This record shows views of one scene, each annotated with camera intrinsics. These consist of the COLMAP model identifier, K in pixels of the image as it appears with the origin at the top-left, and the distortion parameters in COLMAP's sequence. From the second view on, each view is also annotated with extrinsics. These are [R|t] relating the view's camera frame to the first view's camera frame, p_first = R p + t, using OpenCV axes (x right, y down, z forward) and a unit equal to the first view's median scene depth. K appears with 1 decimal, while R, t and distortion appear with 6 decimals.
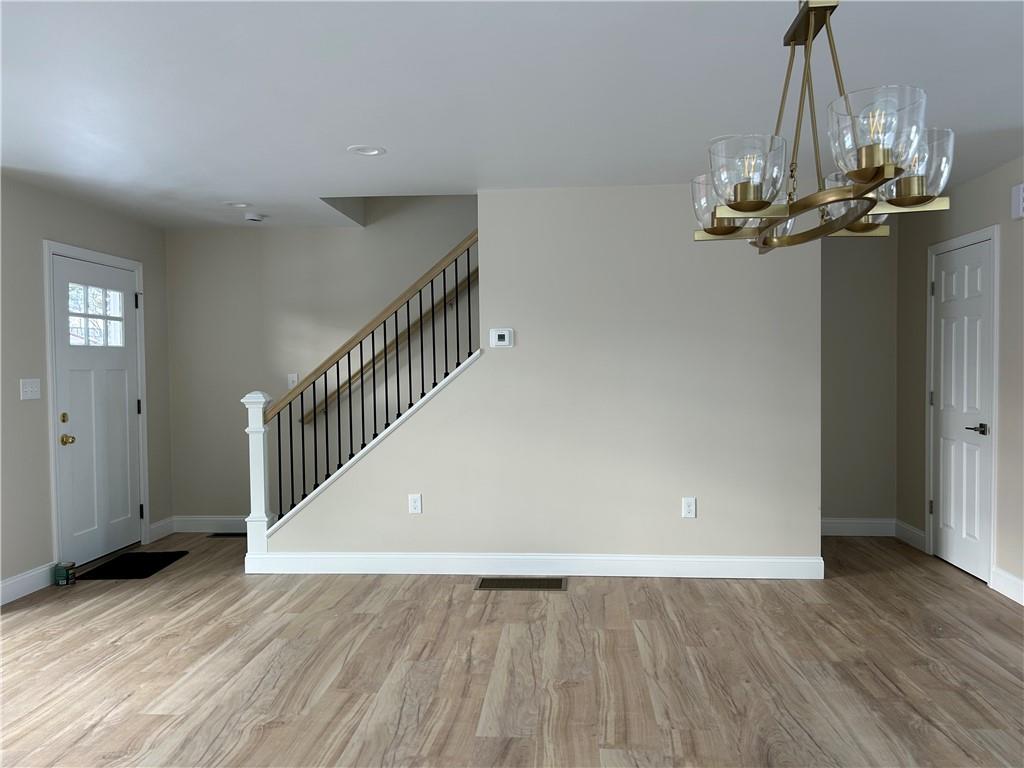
lens RADIAL K [[772.5, 0, 514.2], [0, 772.5, 387.3], [0, 0, 1]] dist [0.052783, -0.056102]
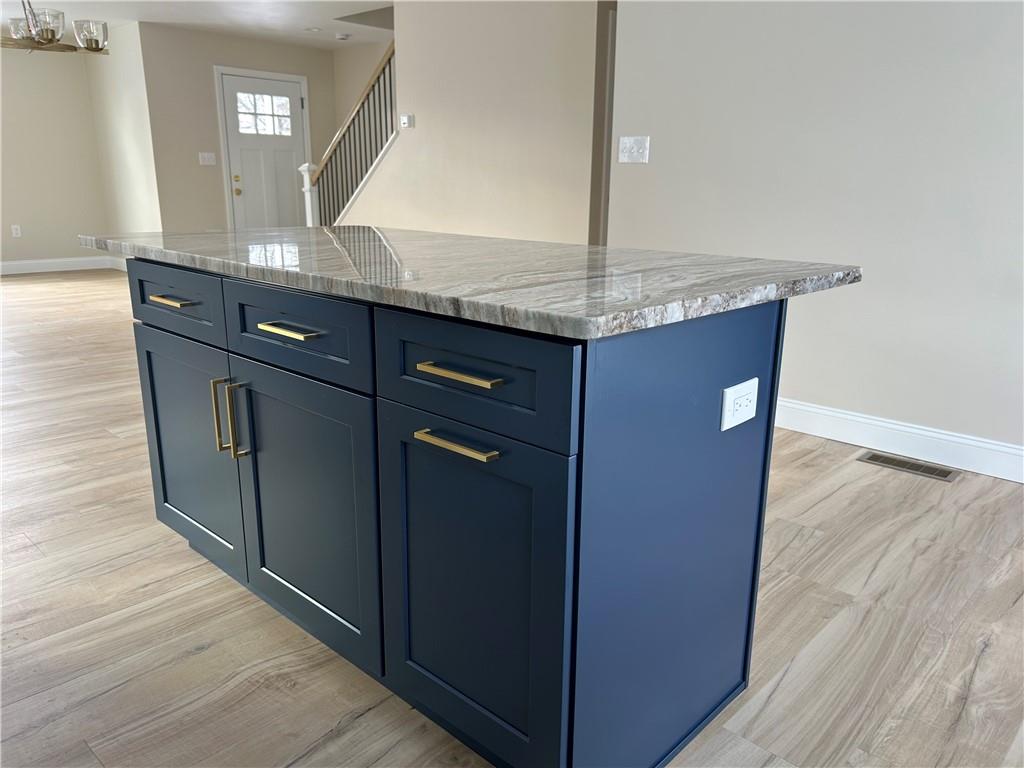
lens RADIAL K [[772.5, 0, 520.4], [0, 772.5, 387.2], [0, 0, 1]] dist [0.052783, -0.056102]
pose [[0.785584, 0.179281, -0.592213, 0.998622], [-0.035510, 0.968589, 0.246118, 0.040975], [0.617735, -0.172317, 0.767275, 0.014604]]
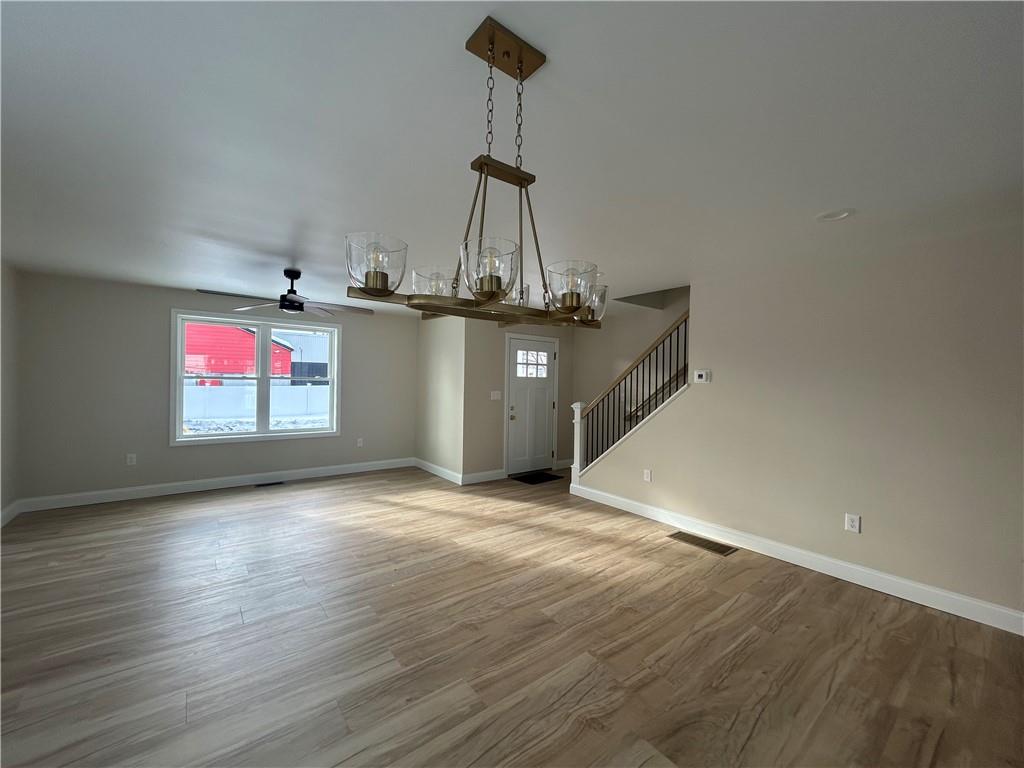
lens RADIAL K [[408.2, 0, 505.2], [0, 408.2, 381.9], [0, 0, 1]] dist [0.001812, 0.000110]
pose [[0.668223, 0.024699, -0.743551, 0.317705], [-0.046164, 0.998899, -0.008307, -0.028963], [0.742527, 0.039877, 0.668628, 0.174249]]
